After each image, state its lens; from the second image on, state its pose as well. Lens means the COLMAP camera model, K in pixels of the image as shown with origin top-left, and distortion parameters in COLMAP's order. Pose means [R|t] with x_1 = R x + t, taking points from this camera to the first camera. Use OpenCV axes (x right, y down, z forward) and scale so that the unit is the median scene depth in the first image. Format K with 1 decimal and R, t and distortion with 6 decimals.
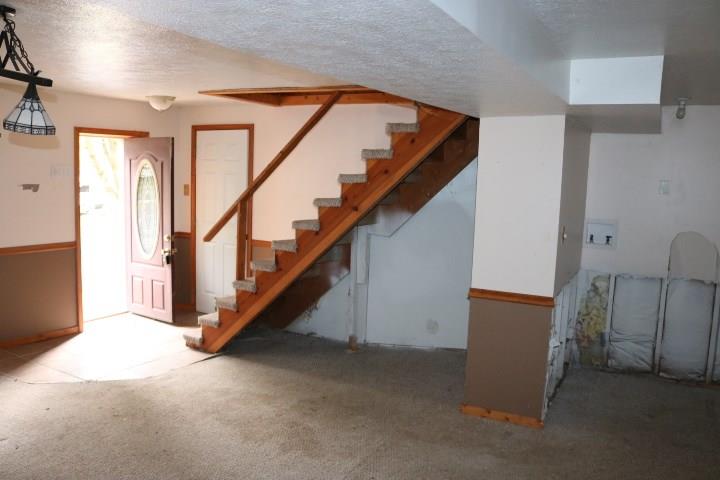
lens RADIAL K [[611.5, 0, 360.0], [0, 611.5, 240.0], [0, 0, 1]] dist [-0.146172, 0.140971]
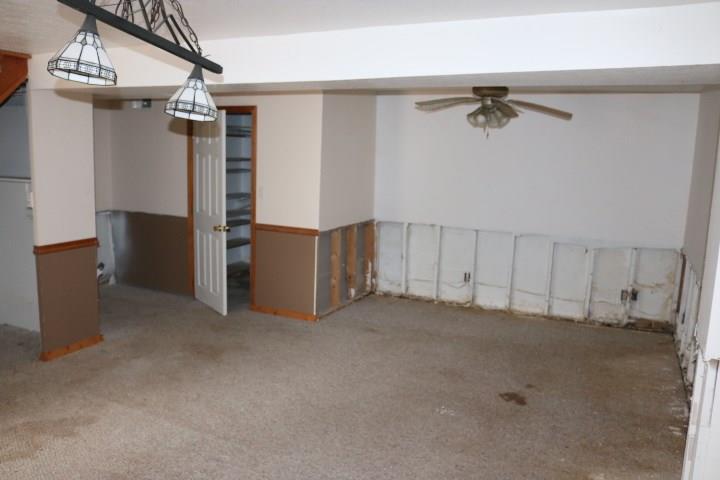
lens RADIAL K [[611.5, 0, 360.0], [0, 611.5, 240.0], [0, 0, 1]] dist [-0.146172, 0.140971]
pose [[-0.031370, -0.199524, 0.979391, -0.972461], [0.106463, 0.973632, 0.201760, -0.094773], [-0.993822, 0.110598, -0.009301, 0.484720]]
